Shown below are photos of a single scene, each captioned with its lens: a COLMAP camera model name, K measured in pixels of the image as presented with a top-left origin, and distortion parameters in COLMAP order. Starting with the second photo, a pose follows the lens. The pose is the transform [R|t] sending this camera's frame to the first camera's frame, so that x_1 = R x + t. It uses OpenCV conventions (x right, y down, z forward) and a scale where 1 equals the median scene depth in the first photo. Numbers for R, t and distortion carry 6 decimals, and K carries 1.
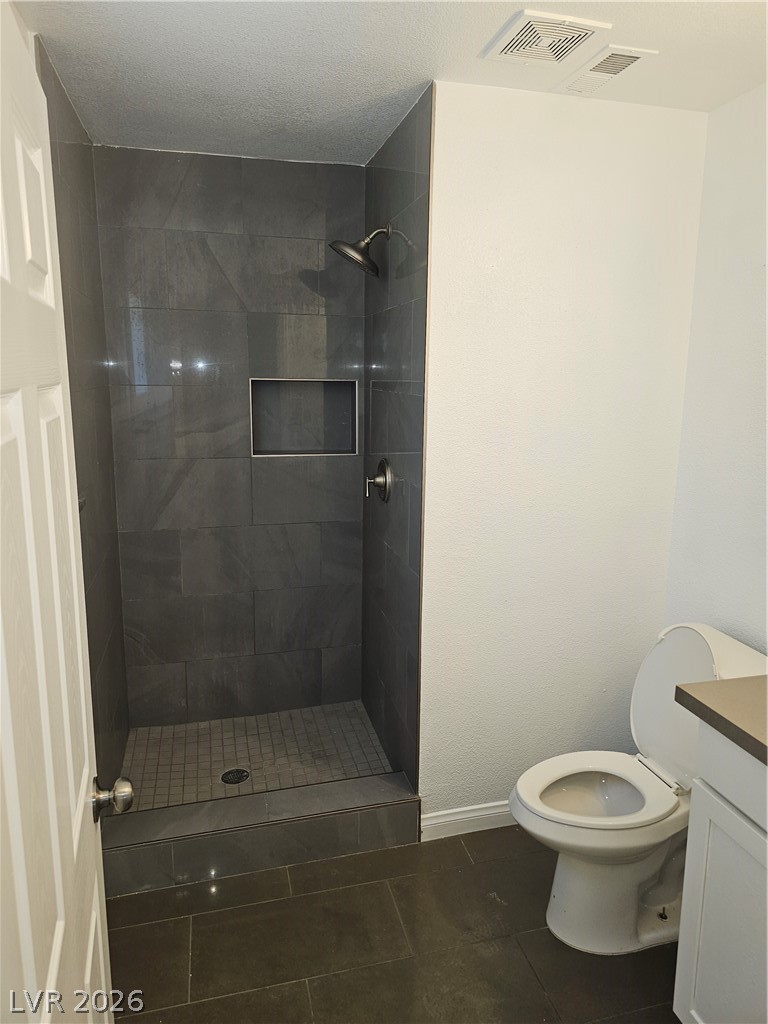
lens RADIAL K [[686.1, 0, 388.8], [0, 686.1, 505.9], [0, 0, 1]] dist [0.064555, -0.054252]
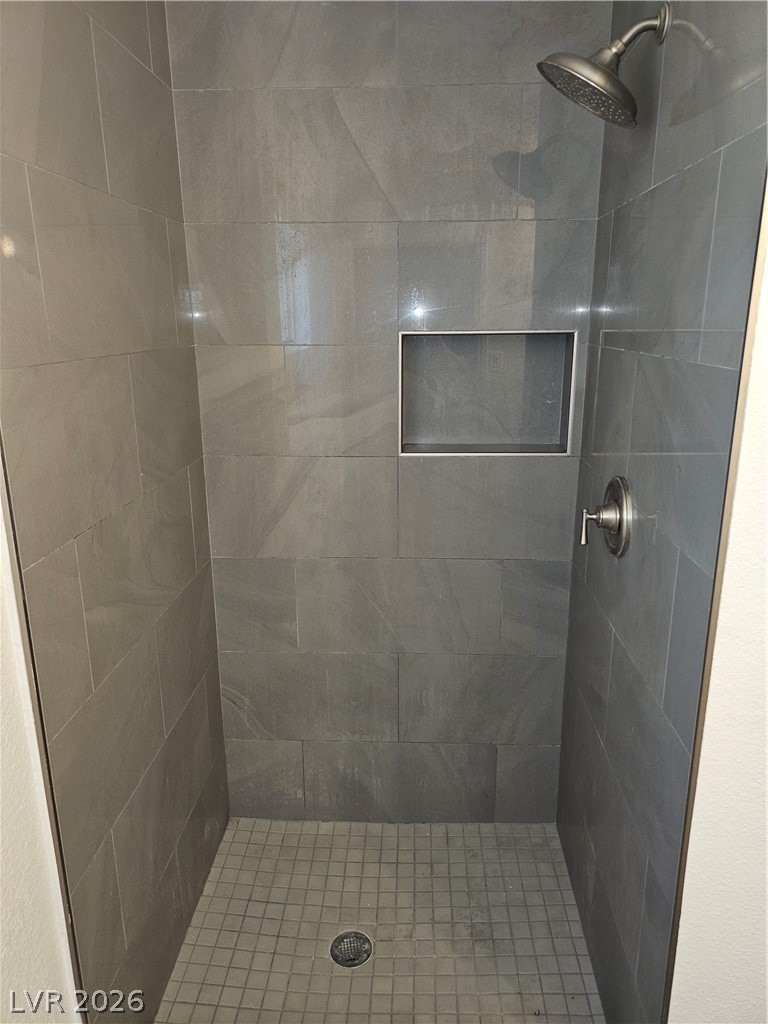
lens RADIAL K [[686.1, 0, 388.2], [0, 686.1, 505.2], [0, 0, 1]] dist [0.064555, -0.054252]
pose [[0.954934, 0.058265, -0.291043, -0.019300], [-0.039283, 0.996727, 0.070650, -0.069335], [0.294207, -0.056033, 0.954098, 0.377185]]
